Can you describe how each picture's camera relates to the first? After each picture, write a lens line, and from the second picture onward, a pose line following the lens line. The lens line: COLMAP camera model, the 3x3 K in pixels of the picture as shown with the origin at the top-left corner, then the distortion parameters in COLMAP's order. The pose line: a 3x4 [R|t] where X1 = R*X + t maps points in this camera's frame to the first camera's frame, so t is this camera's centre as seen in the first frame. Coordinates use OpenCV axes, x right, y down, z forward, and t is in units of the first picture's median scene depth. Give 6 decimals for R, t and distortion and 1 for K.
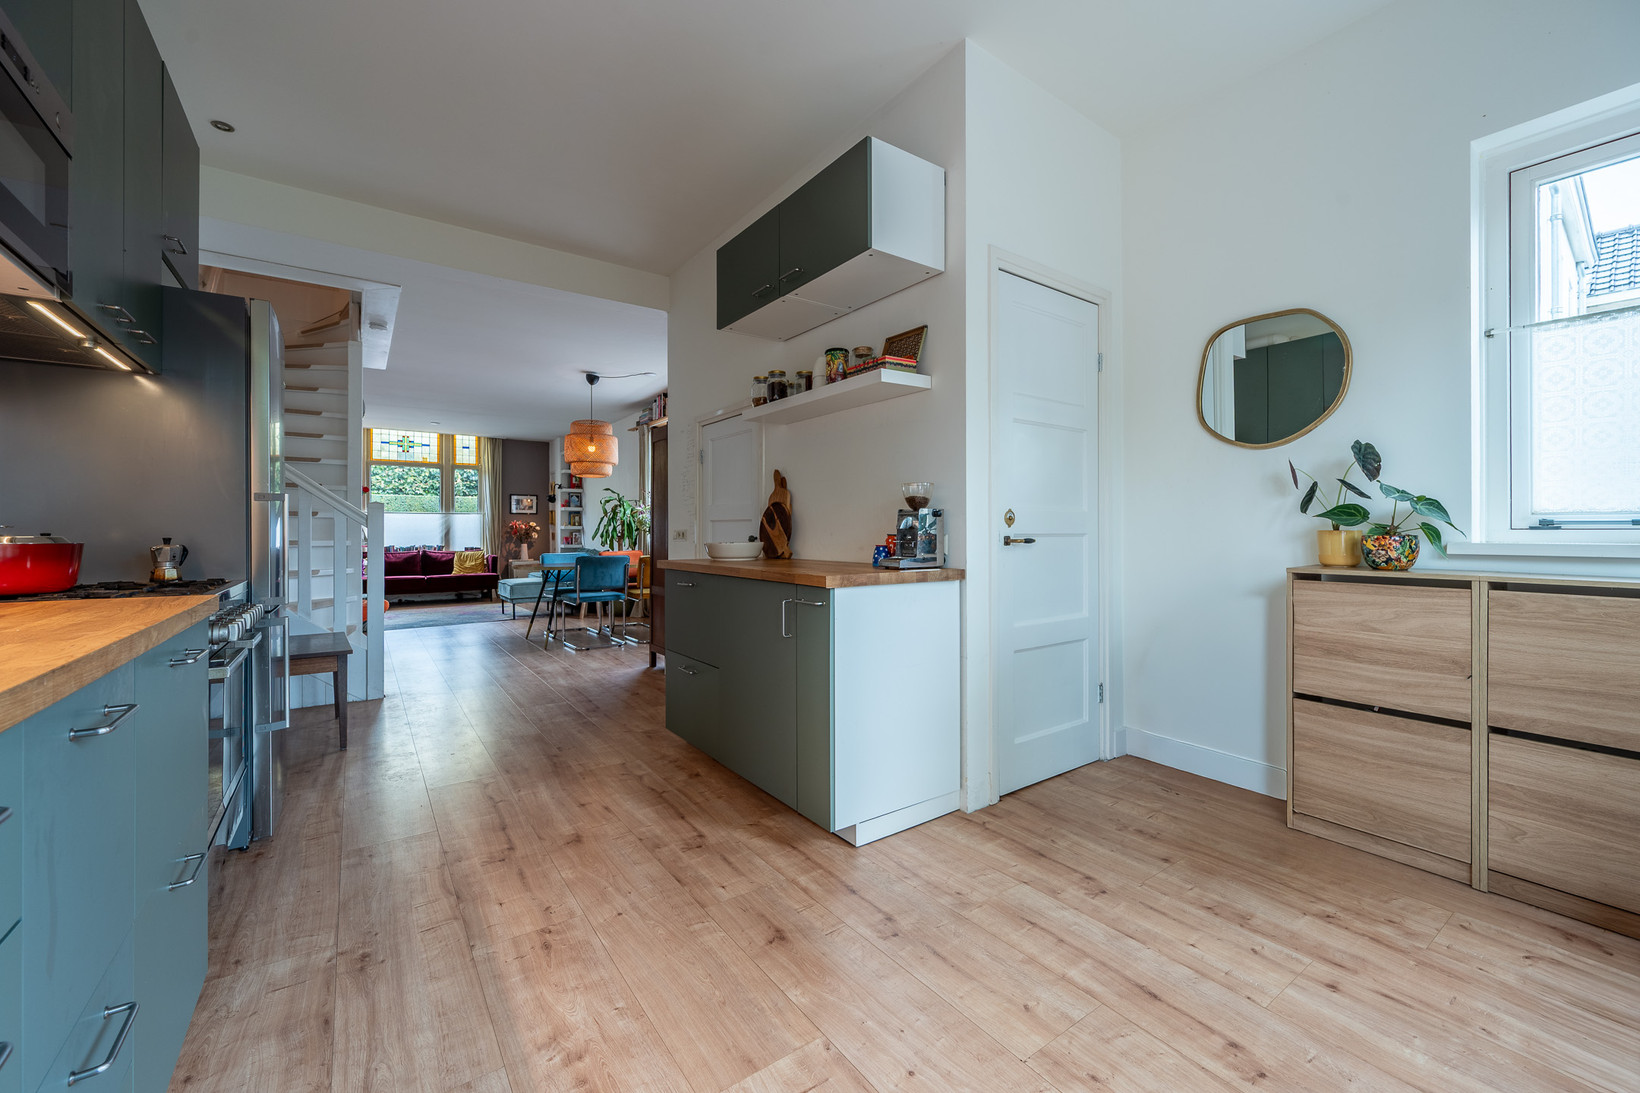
lens RADIAL K [[653.3, 0, 824.9], [0, 653.3, 531.7], [0, 0, 1]] dist [0.002289, -0.001420]
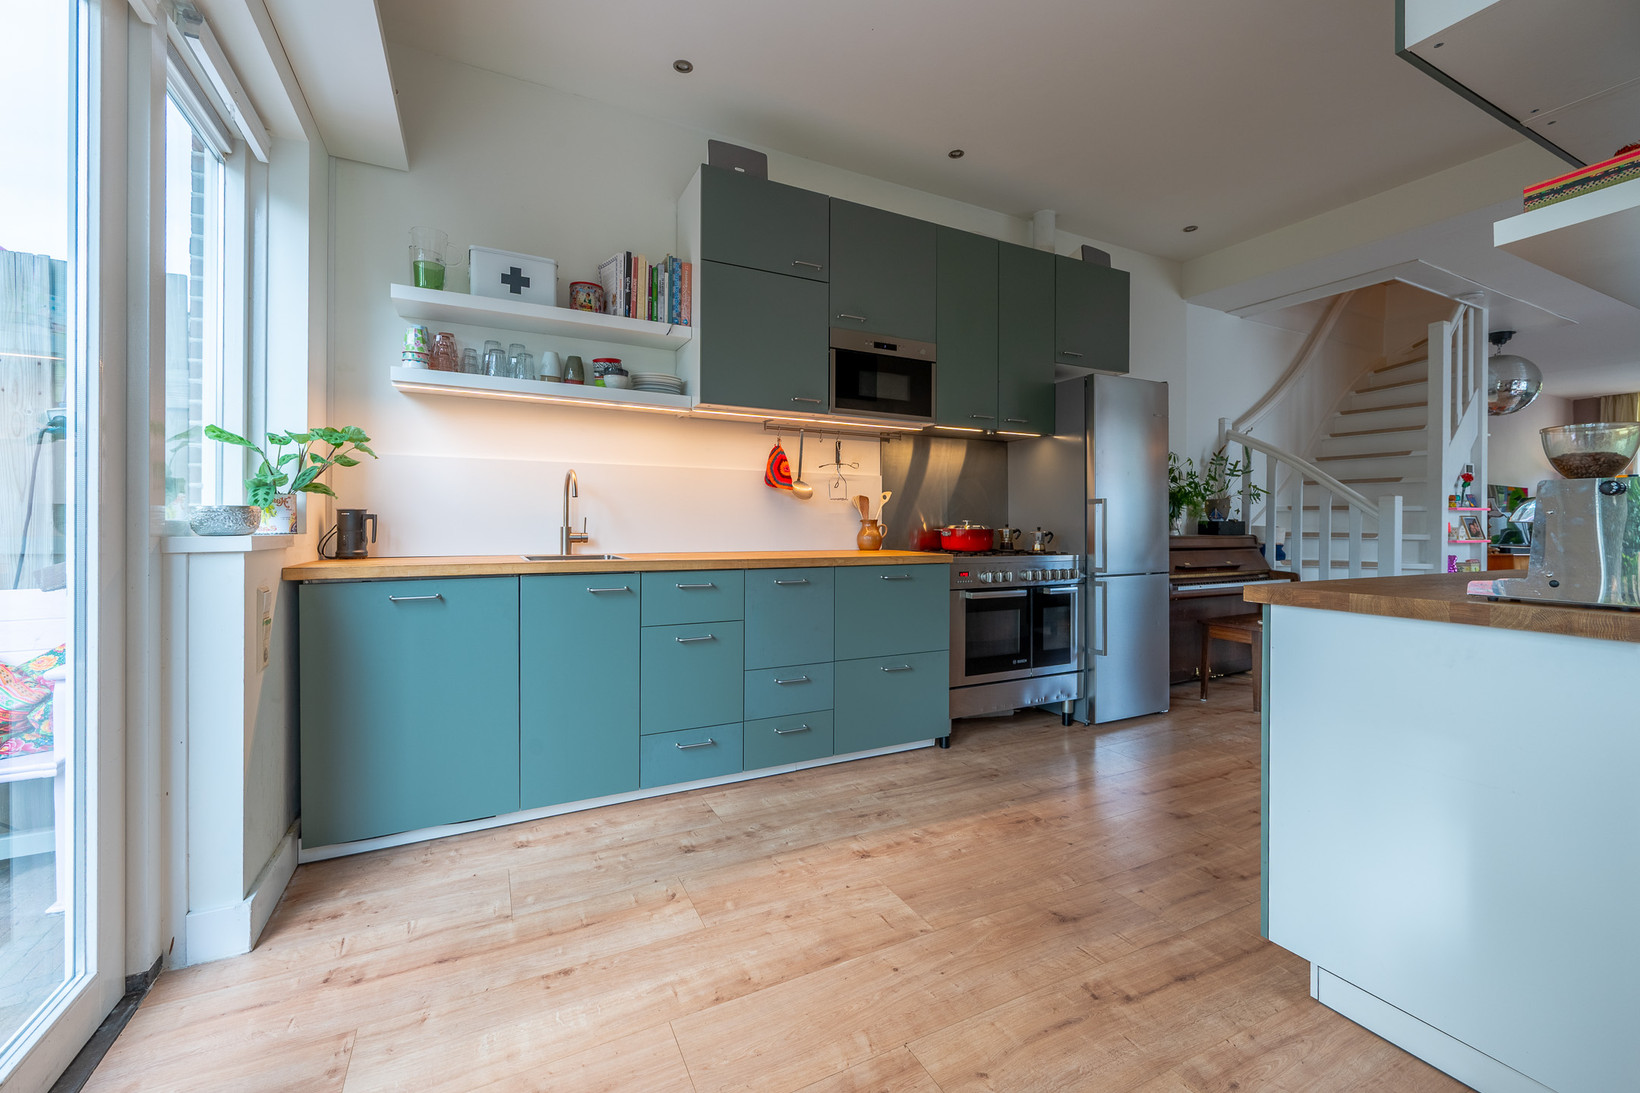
lens RADIAL K [[671.9, 0, 817.1], [0, 671.9, 523.8], [0, 0, 1]] dist [0.000357, -0.000539]
pose [[-0.160554, -0.001848, -0.987025, 0.172204], [-0.002509, 0.999996, -0.001464, 0.000755], [0.987024, 0.002242, -0.160558, 0.131179]]
